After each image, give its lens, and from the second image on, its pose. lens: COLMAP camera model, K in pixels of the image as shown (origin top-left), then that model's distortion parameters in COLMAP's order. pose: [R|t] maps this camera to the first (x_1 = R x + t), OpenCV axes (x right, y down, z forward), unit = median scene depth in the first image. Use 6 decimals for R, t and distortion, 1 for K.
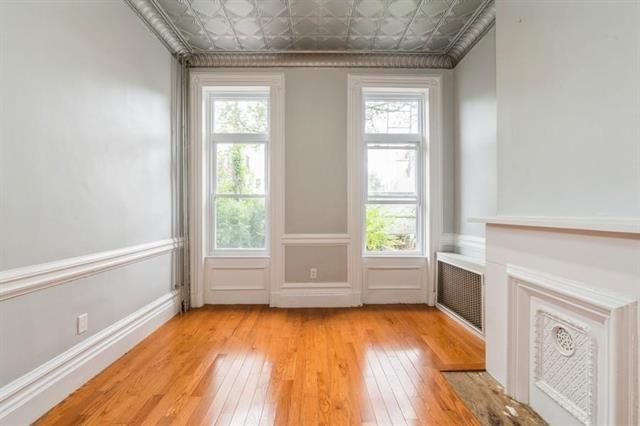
lens RADIAL K [[290.6, 0, 321.6], [0, 290.6, 209.2], [0, 0, 1]] dist [0.000242, 0.000051]
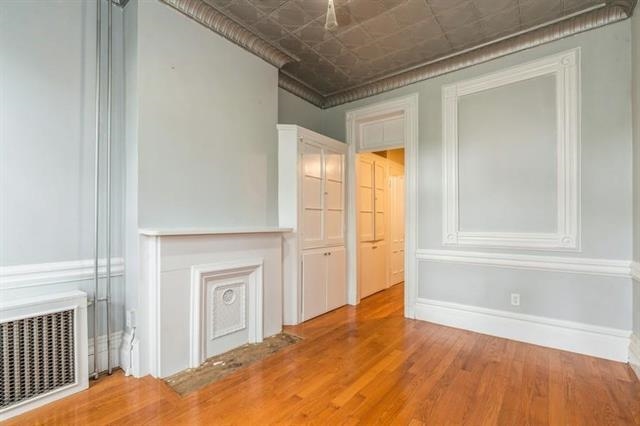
lens RADIAL K [[290.6, 0, 320.6], [0, 290.6, 218.6], [0, 0, 1]] dist [0.000242, 0.000051]
pose [[-0.759112, 0.006351, 0.650929, -0.693262], [0.005564, 0.999979, -0.003269, -0.018349], [-0.650936, 0.001140, -0.759132, 1.799283]]
